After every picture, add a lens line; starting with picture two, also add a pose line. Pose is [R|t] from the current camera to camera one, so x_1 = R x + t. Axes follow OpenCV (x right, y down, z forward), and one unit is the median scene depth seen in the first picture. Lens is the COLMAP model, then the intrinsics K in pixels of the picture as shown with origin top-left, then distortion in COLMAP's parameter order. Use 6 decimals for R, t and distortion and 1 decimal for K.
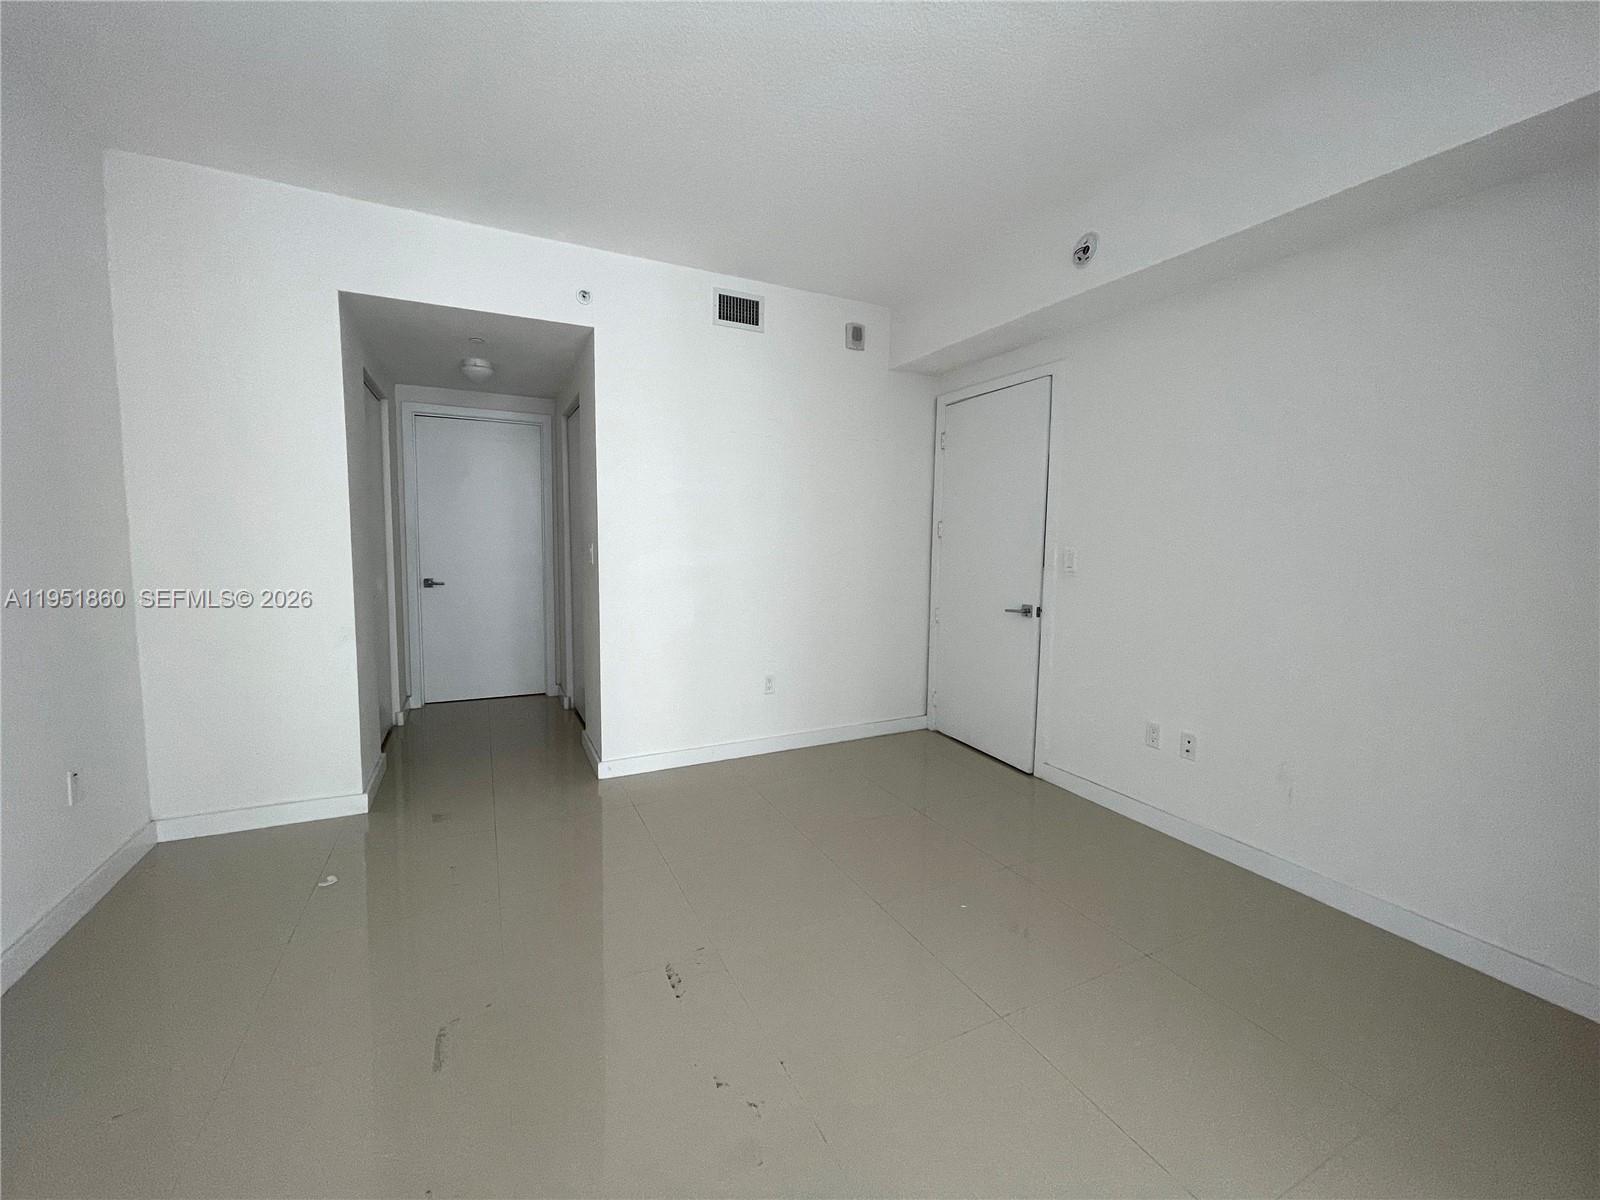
lens RADIAL K [[644.2, 0, 800.0], [0, 644.2, 600.0], [0, 0, 1]] dist [-0.000268, -0.000034]
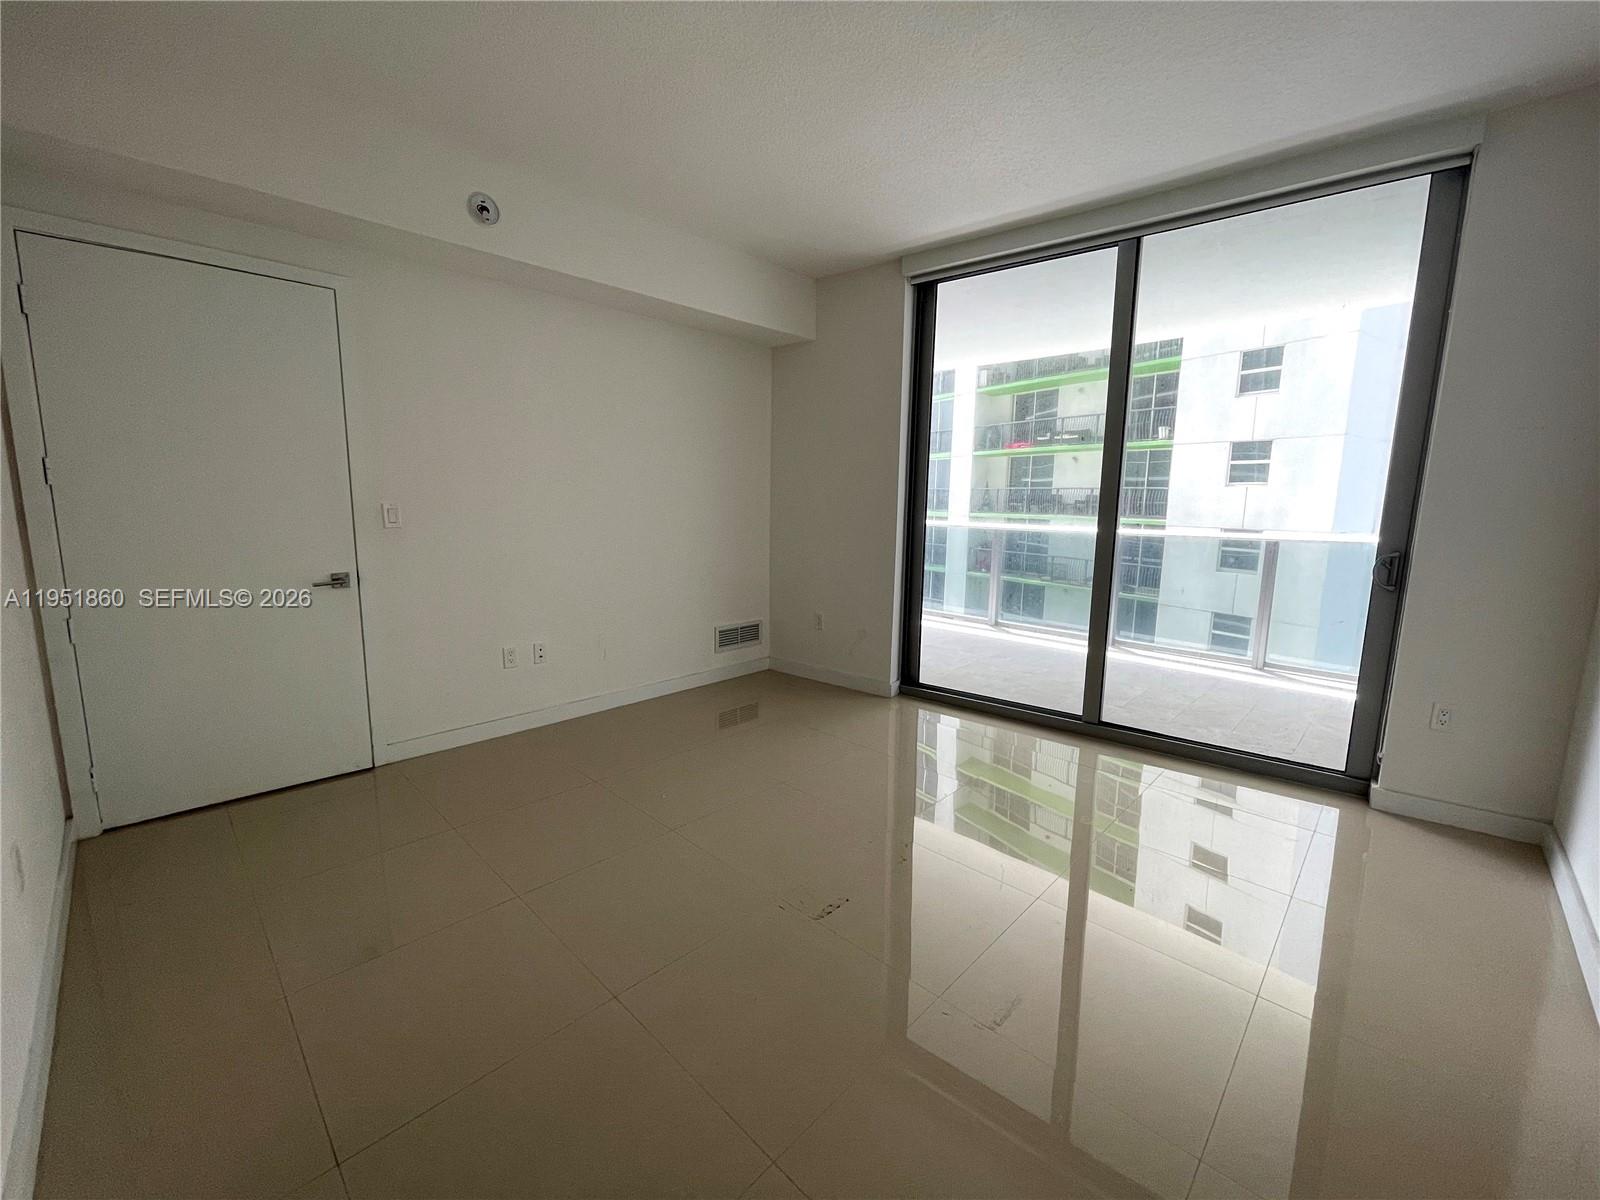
lens RADIAL K [[644.2, 0, 800.0], [0, 644.2, 600.0], [0, 0, 1]] dist [-0.000268, -0.000034]
pose [[-0.333662, -0.172401, 0.926794, -0.602217], [0.070679, 0.975793, 0.206961, -0.086919], [-0.940039, 0.134560, -0.313400, 0.716347]]
